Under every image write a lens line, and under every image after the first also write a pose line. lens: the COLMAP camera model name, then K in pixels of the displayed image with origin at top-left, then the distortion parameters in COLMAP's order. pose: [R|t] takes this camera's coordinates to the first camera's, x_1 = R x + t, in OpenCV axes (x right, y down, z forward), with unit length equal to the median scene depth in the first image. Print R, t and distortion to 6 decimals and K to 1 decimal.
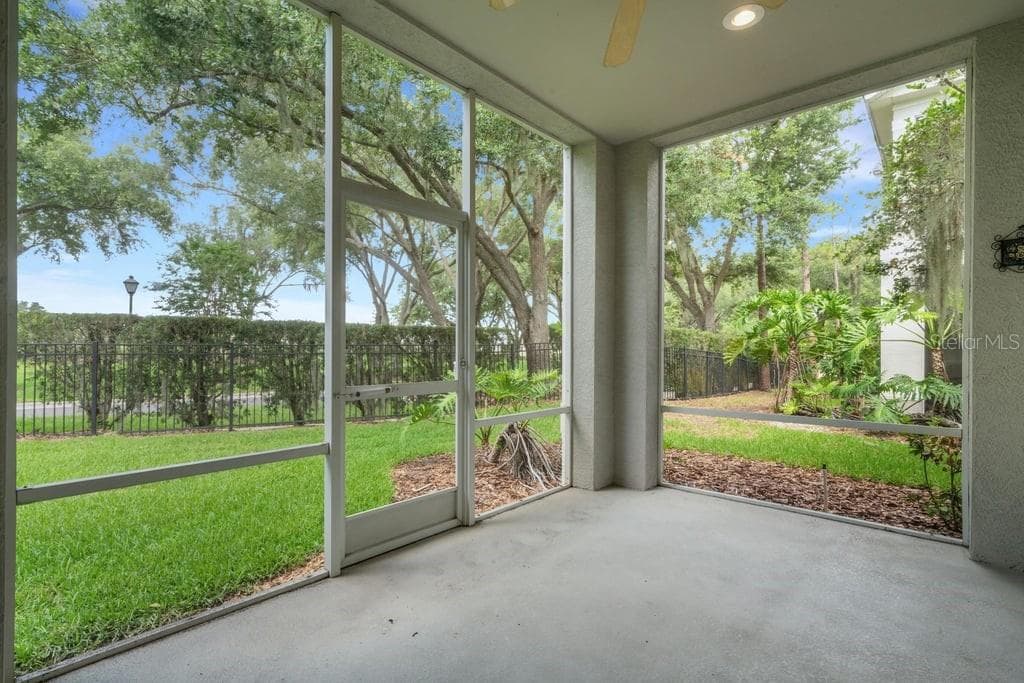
lens RADIAL K [[483.6, 0, 512.0], [0, 483.6, 341.5], [0, 0, 1]] dist [-0.002074, -0.000348]
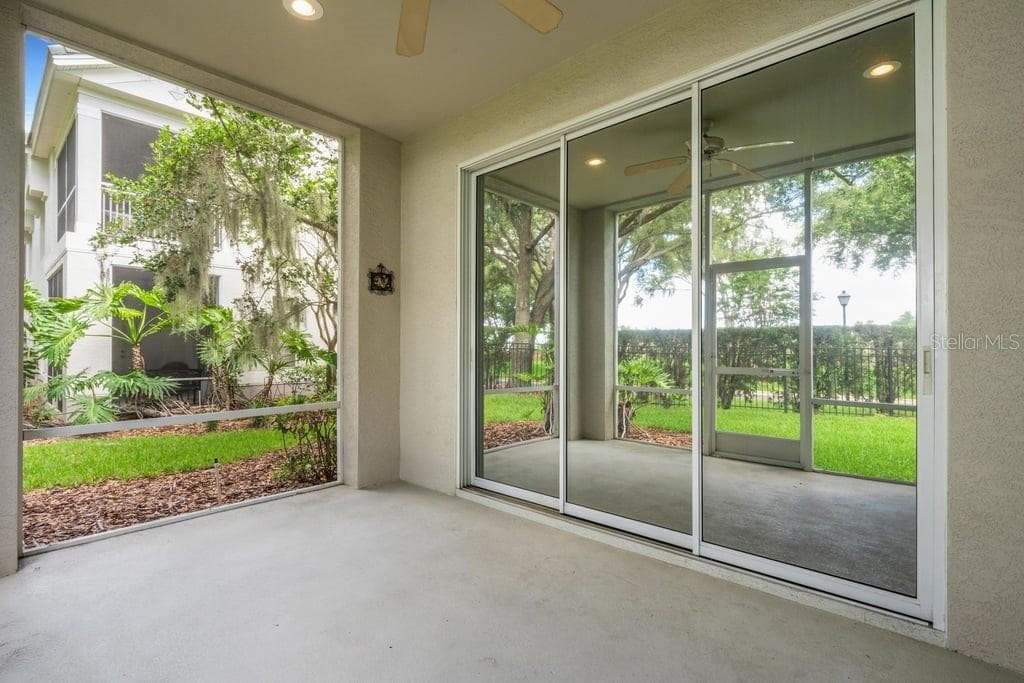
lens RADIAL K [[483.6, 0, 512.0], [0, 483.6, 341.5], [0, 0, 1]] dist [-0.002074, -0.000348]
pose [[0.015065, 0.004033, 0.999878, -0.344315], [-0.013636, 0.999900, -0.003828, 0.005627], [-0.999794, -0.013577, 0.015118, 0.363292]]
